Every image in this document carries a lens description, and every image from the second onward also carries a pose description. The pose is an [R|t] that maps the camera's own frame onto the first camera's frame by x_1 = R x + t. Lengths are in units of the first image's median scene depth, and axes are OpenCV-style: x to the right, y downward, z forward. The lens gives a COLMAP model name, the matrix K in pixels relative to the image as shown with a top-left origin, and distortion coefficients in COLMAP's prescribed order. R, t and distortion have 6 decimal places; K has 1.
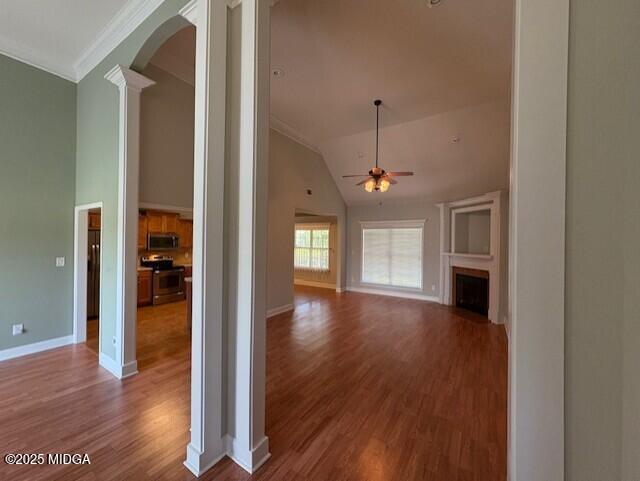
lens RADIAL K [[257.2, 0, 319.7], [0, 257.2, 241.2], [0, 0, 1]] dist [-0.000554, -0.000043]
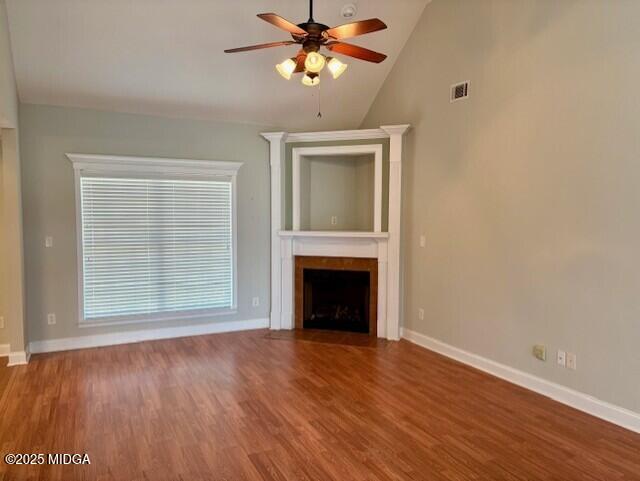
lens RADIAL K [[496.1, 0, 318.1], [0, 496.1, 259.4], [0, 0, 1]] dist [0.059135, -0.047155]
pose [[0.531197, -0.092534, 0.842180, -0.321205], [0.003782, 0.994267, 0.106859, -0.005143], [-0.847240, -0.053578, 0.528502, 0.411732]]
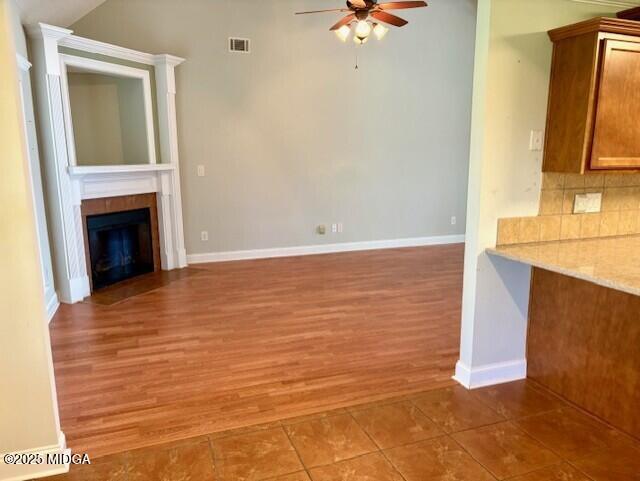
lens RADIAL K [[496.1, 0, 319.1], [0, 496.1, 262.4], [0, 0, 1]] dist [0.059135, -0.047155]
pose [[-0.811386, -0.124439, 0.571112, -0.257572], [-0.000733, 0.977291, 0.211899, 0.025313], [-0.584511, 0.171513, -0.793051, 1.410274]]
